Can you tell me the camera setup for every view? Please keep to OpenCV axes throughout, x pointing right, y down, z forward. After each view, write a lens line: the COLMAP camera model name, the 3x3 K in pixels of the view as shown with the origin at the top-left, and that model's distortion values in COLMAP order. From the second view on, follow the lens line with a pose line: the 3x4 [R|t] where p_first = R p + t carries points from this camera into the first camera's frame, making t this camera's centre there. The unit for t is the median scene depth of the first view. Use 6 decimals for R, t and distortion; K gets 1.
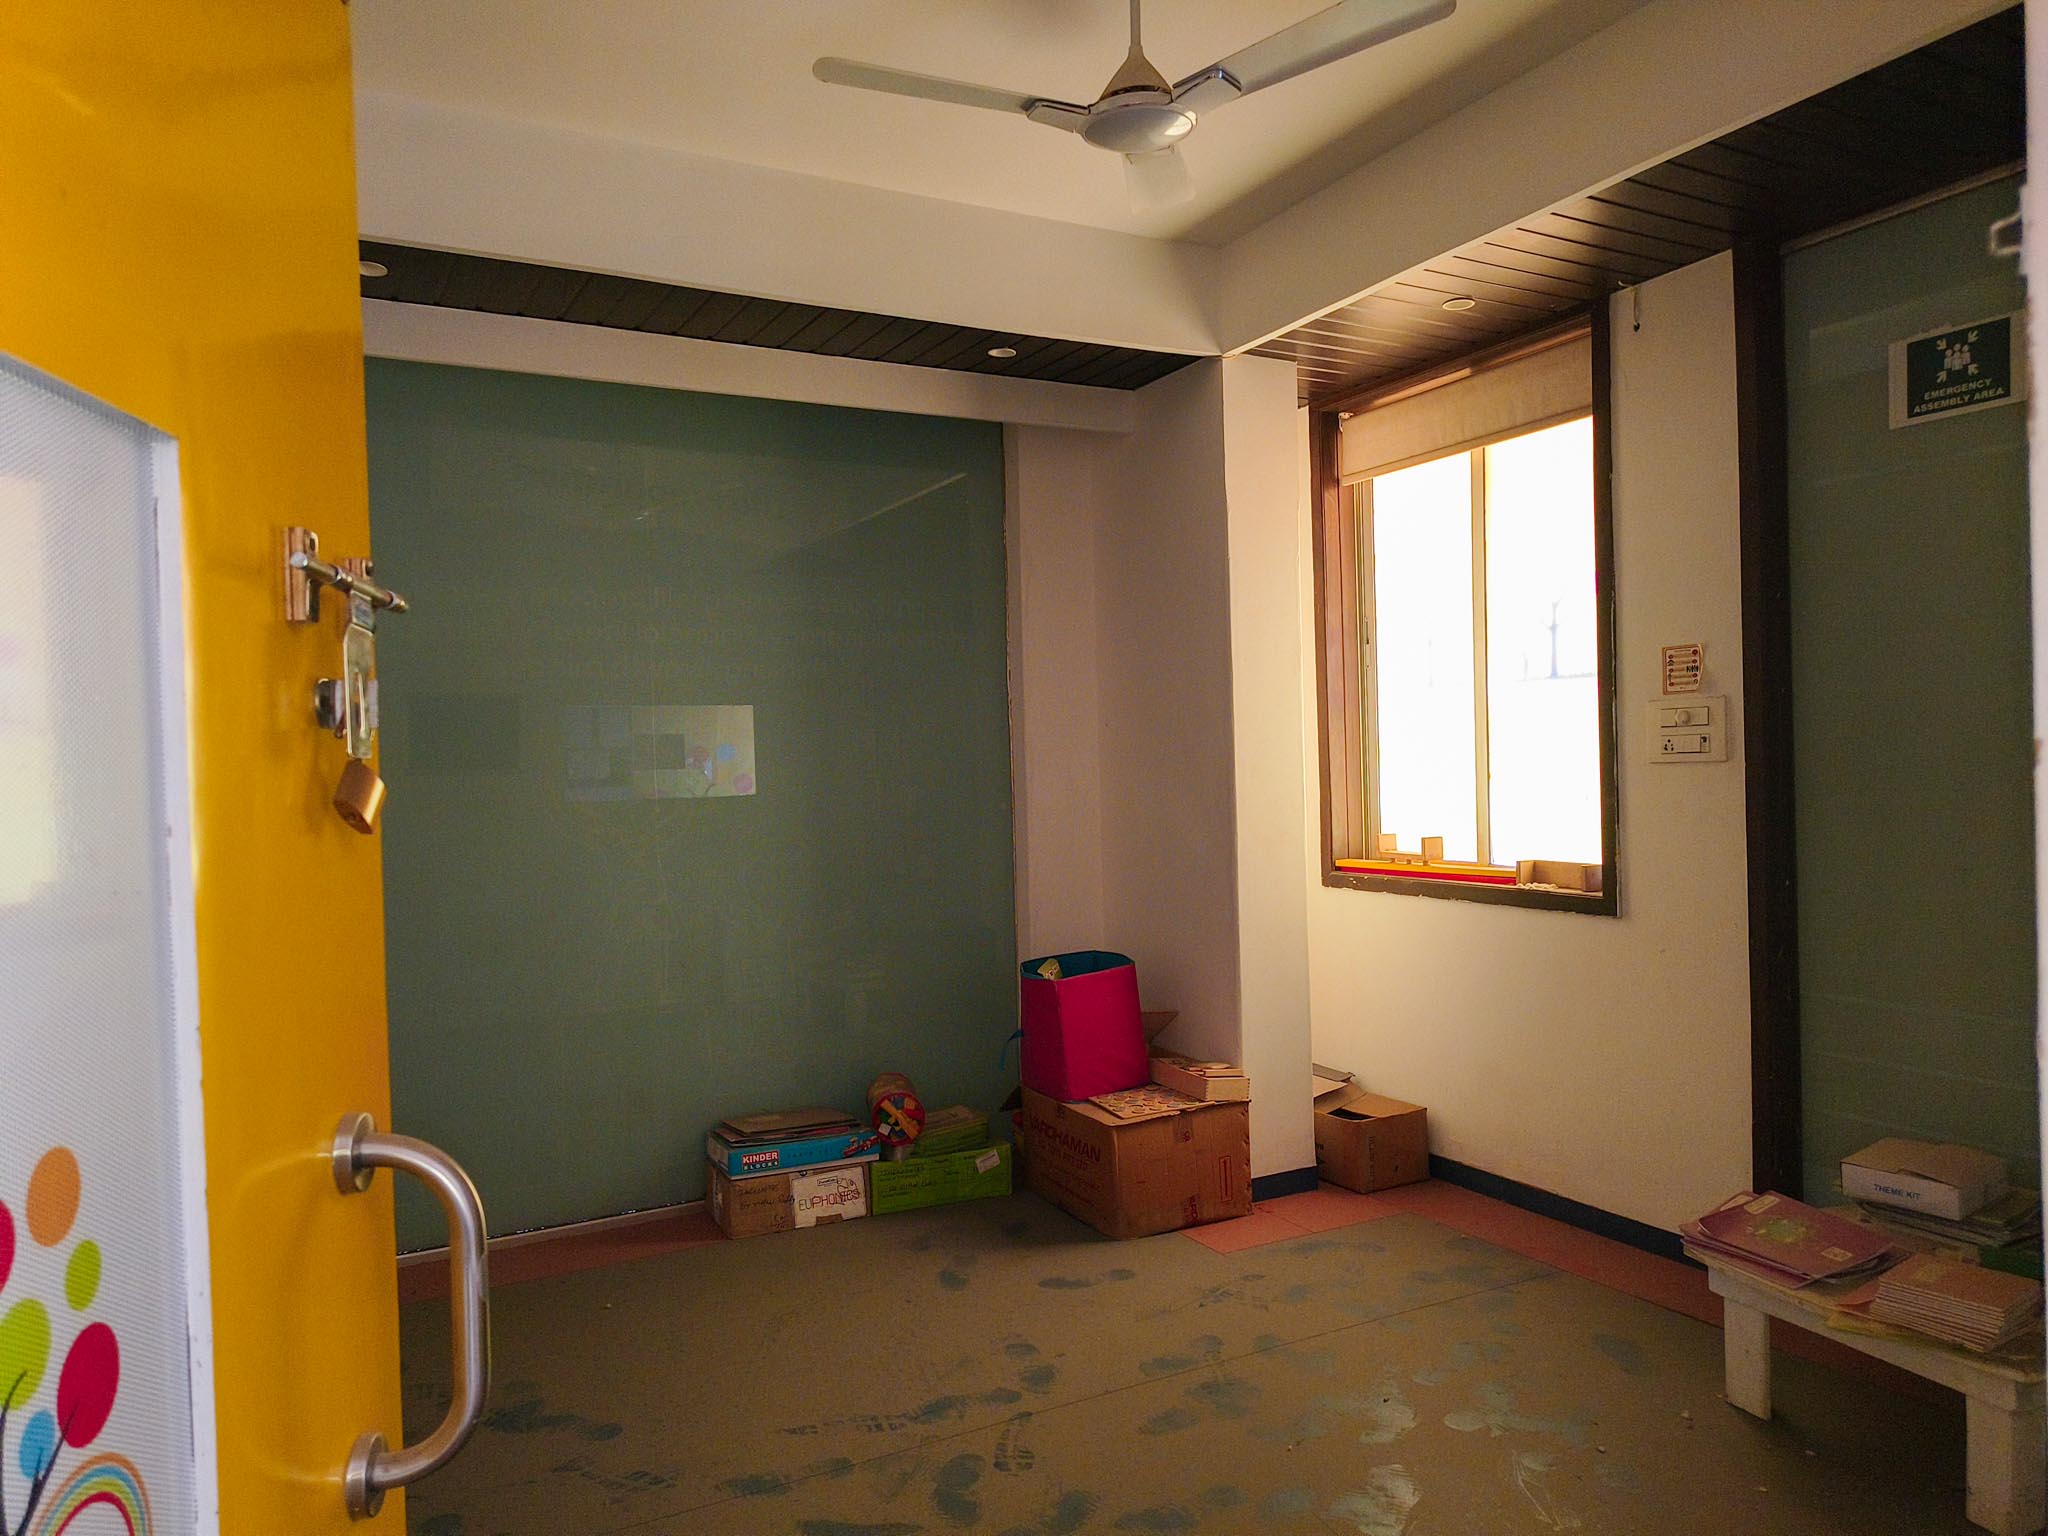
lens RADIAL K [[1432.5, 0, 1040.0], [0, 1432.5, 790.0], [0, 0, 1]] dist [0.046827, -0.051237]
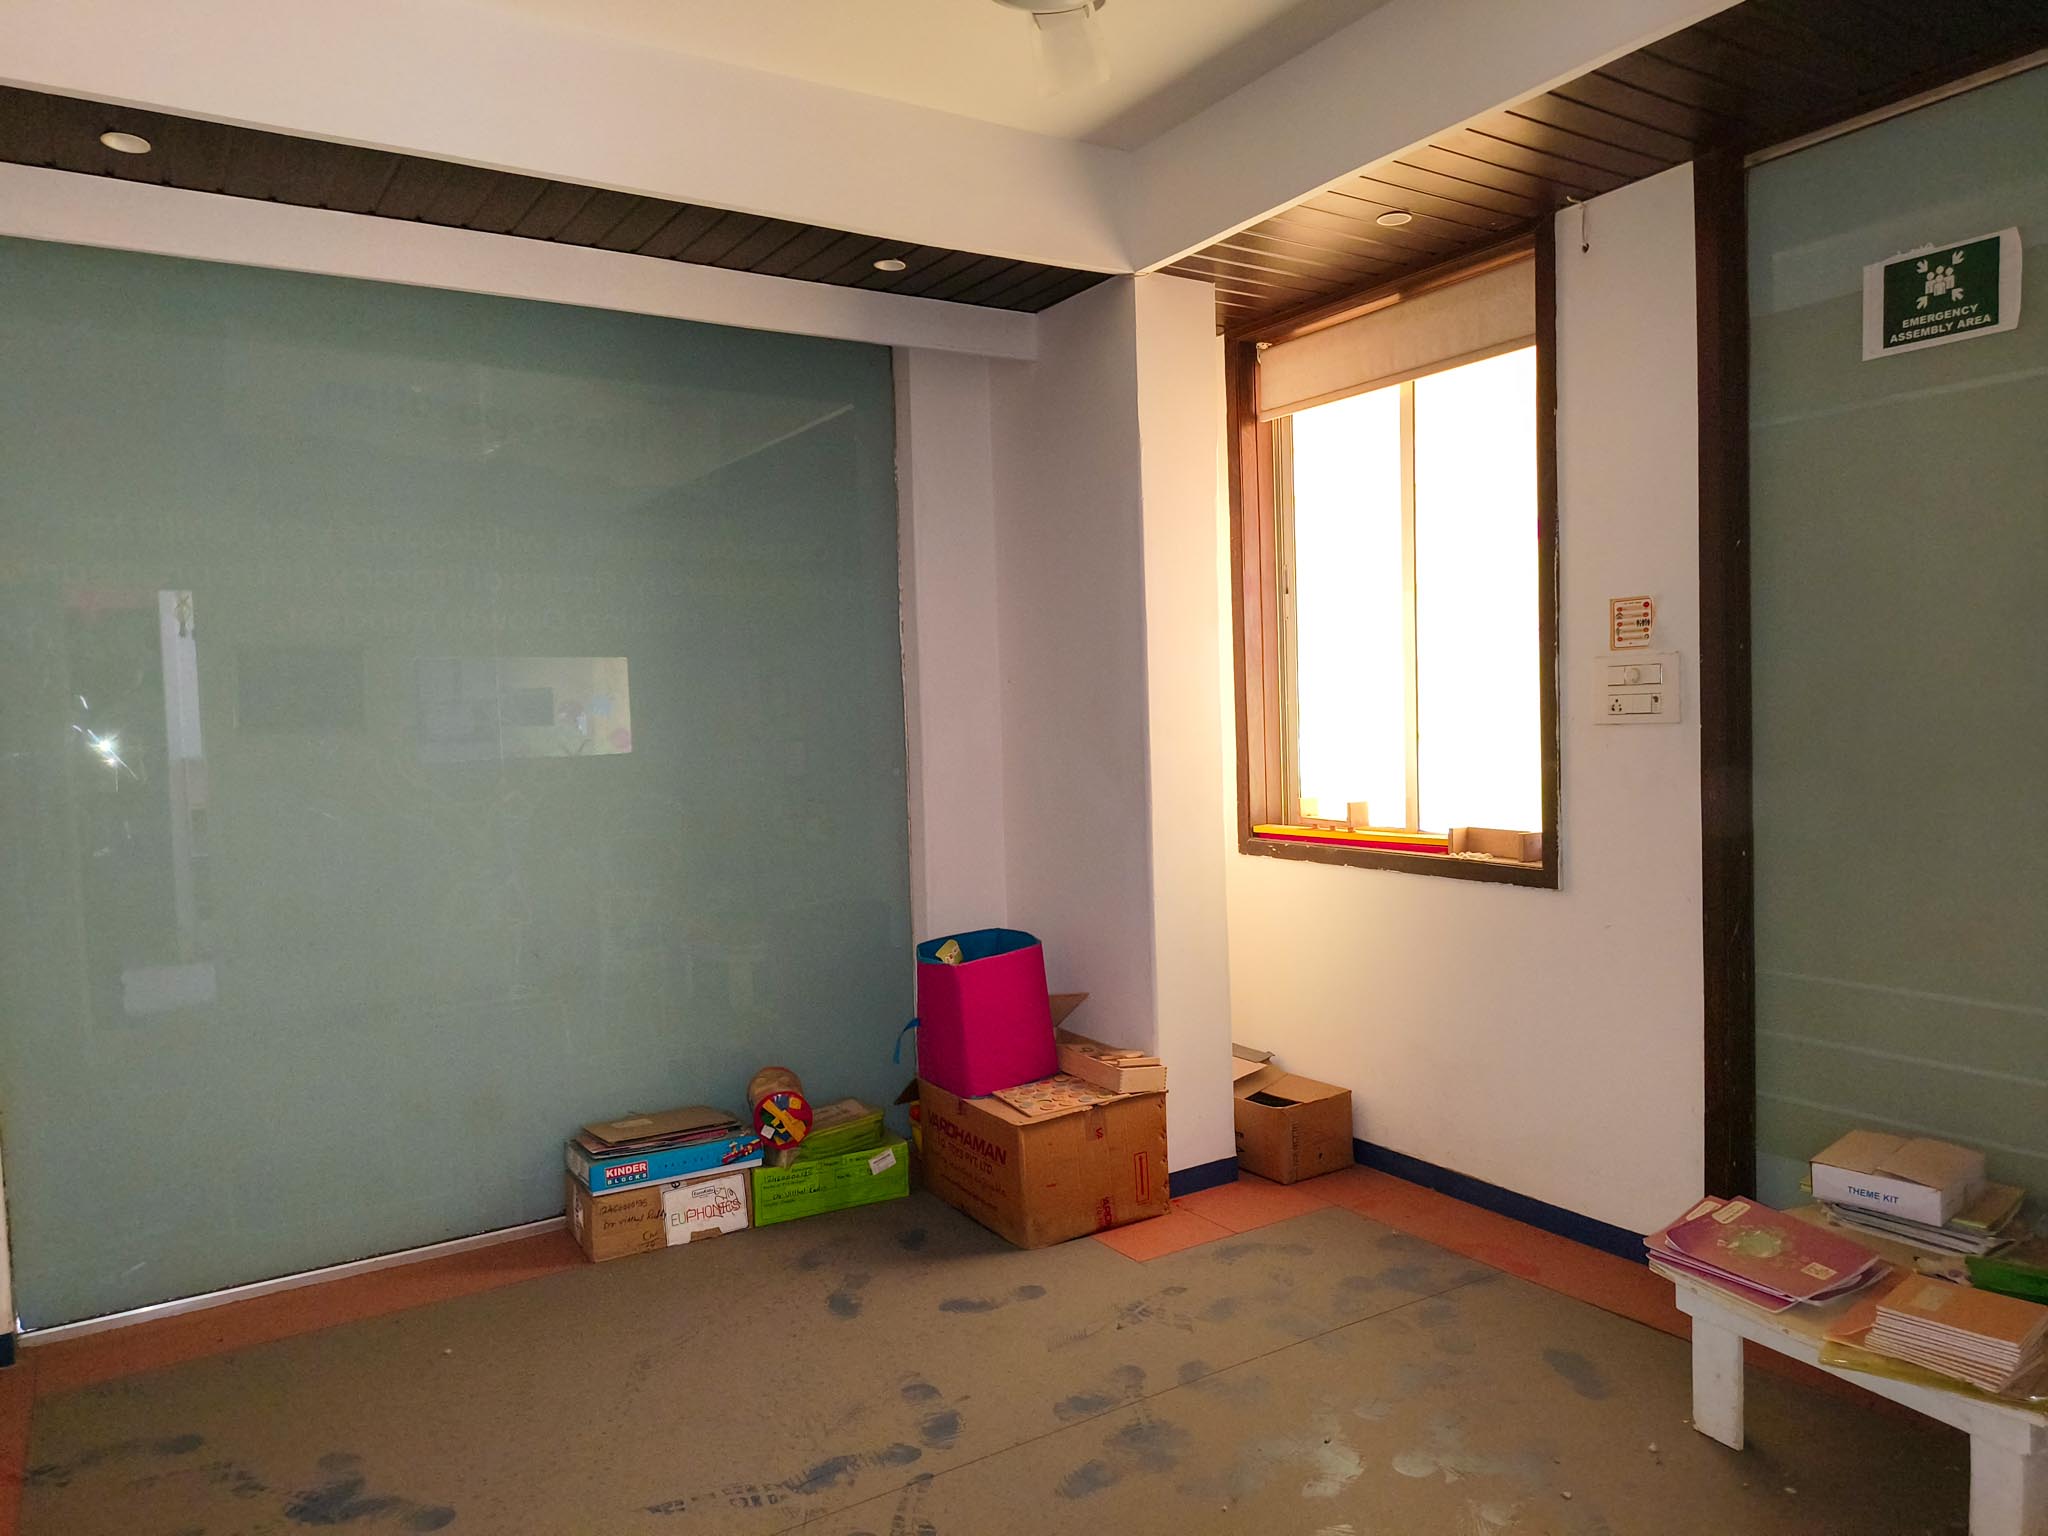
lens RADIAL K [[1432.5, 0, 1047.0], [0, 1432.5, 794.6], [0, 0, 1]] dist [0.046827, -0.051237]
pose [[0.997025, -0.009036, 0.076543, -0.000003], [0.006046, 0.999213, 0.039202, -0.011882], [-0.076837, -0.038623, 0.996295, 0.097492]]
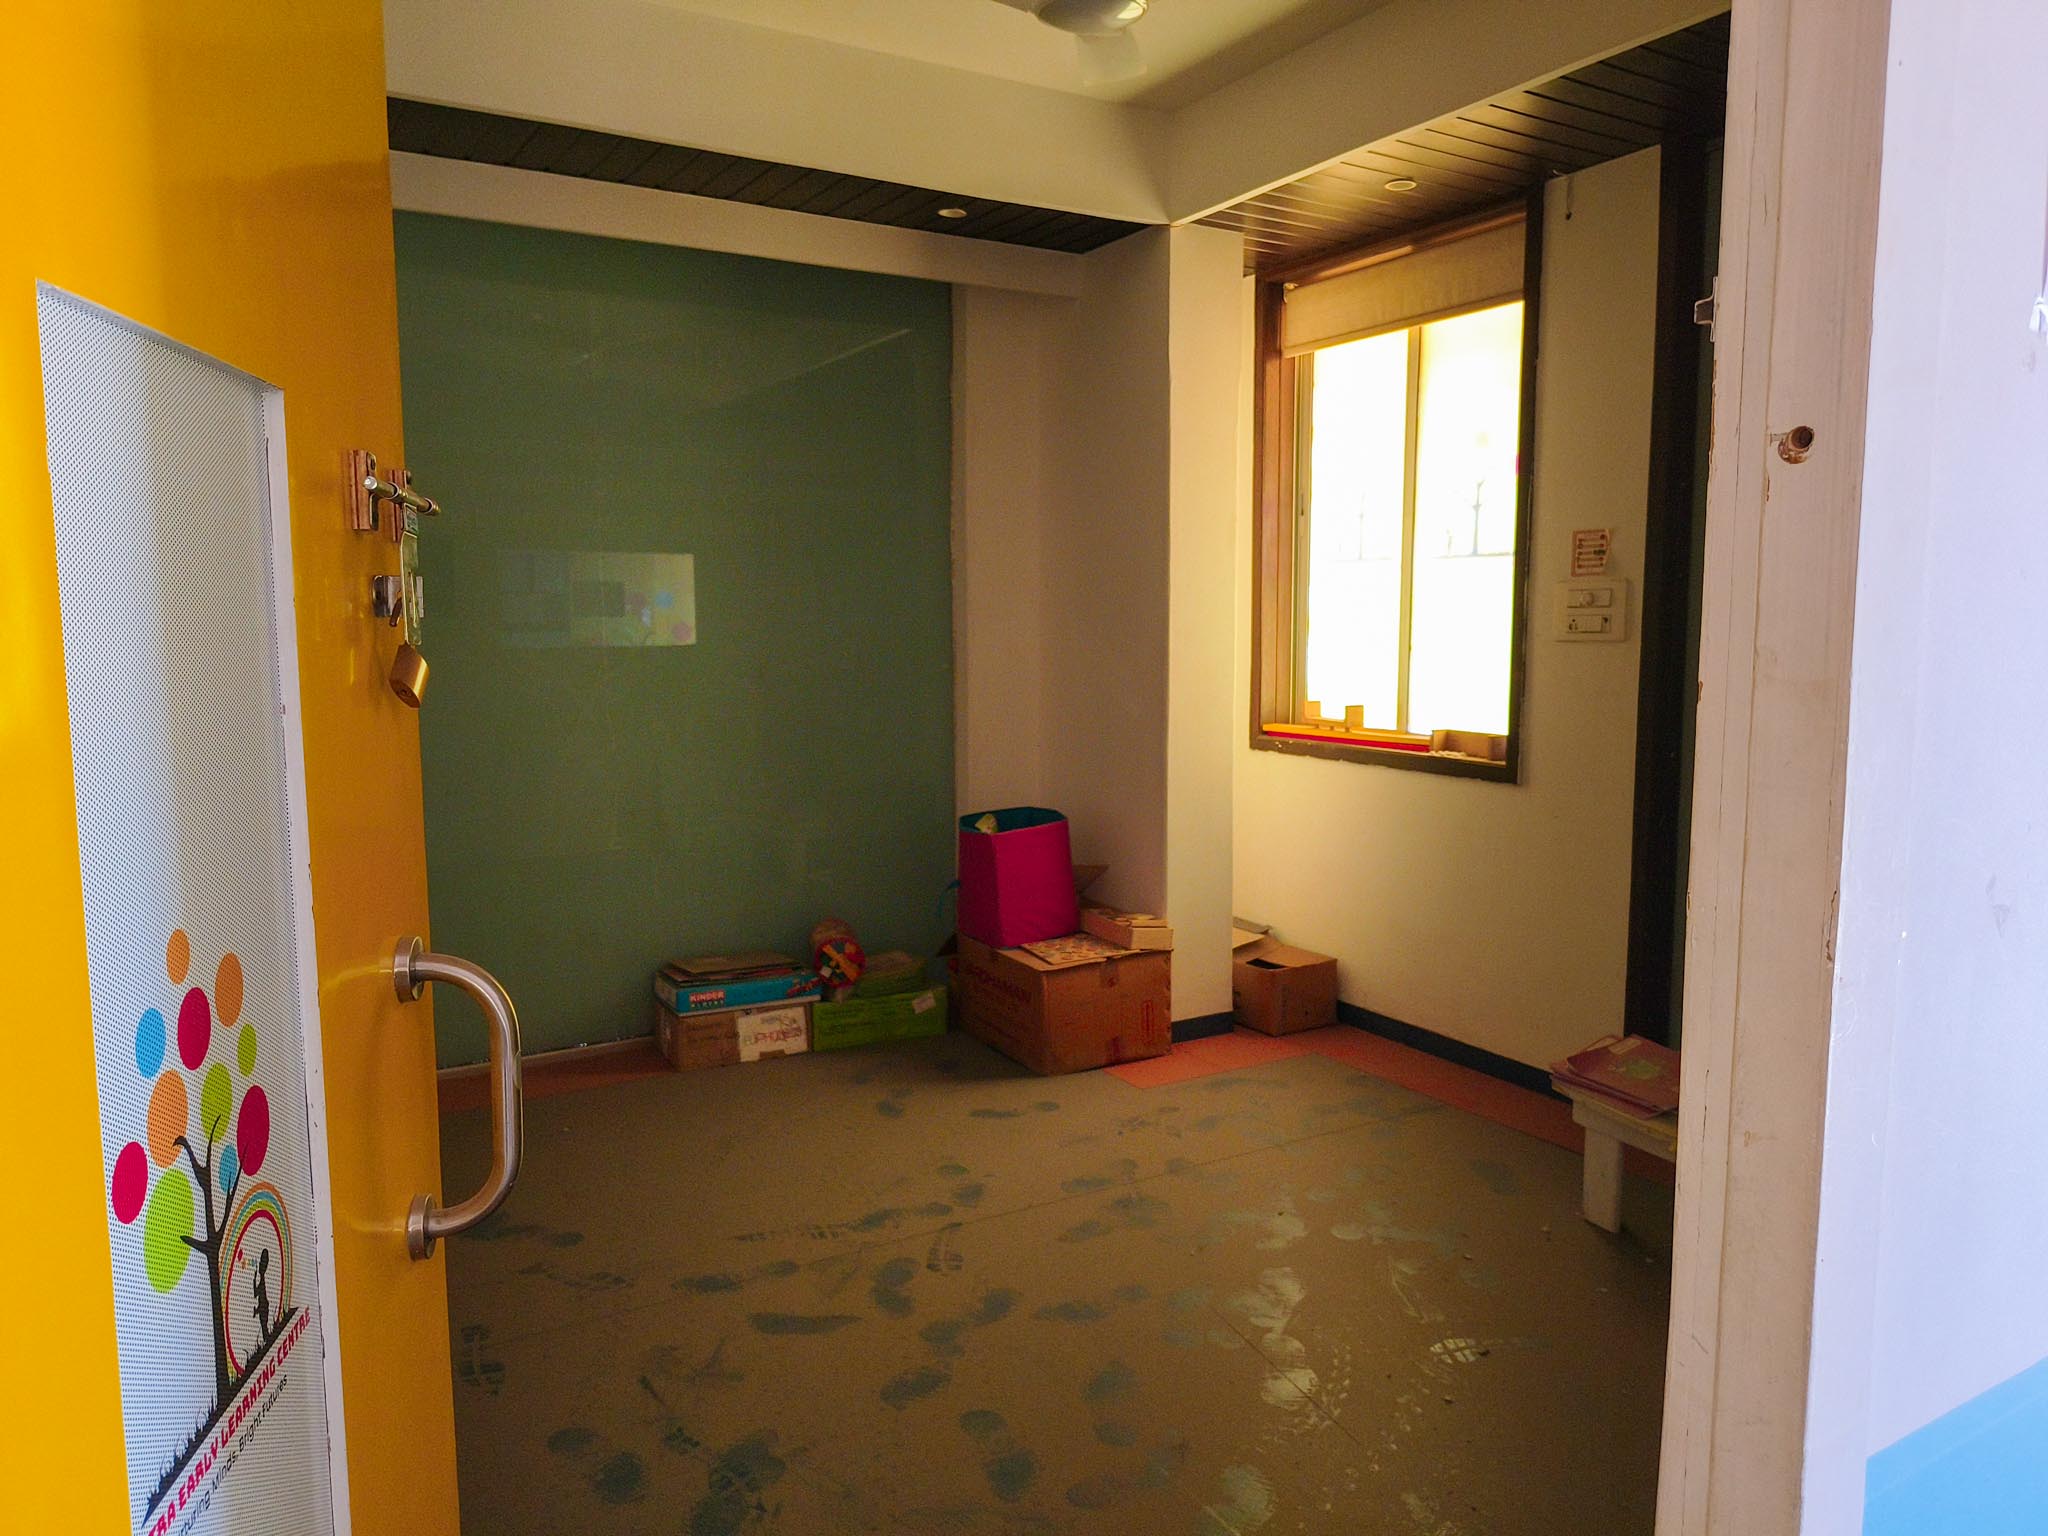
lens RADIAL K [[1432.5, 0, 1050.0], [0, 1432.5, 783.1], [0, 0, 1]] dist [0.046827, -0.051237]
pose [[0.998522, 0.020343, 0.050402, -0.000414], [-0.025119, 0.995063, 0.096014, -0.007003], [-0.048200, -0.097138, 0.994103, -0.044093]]
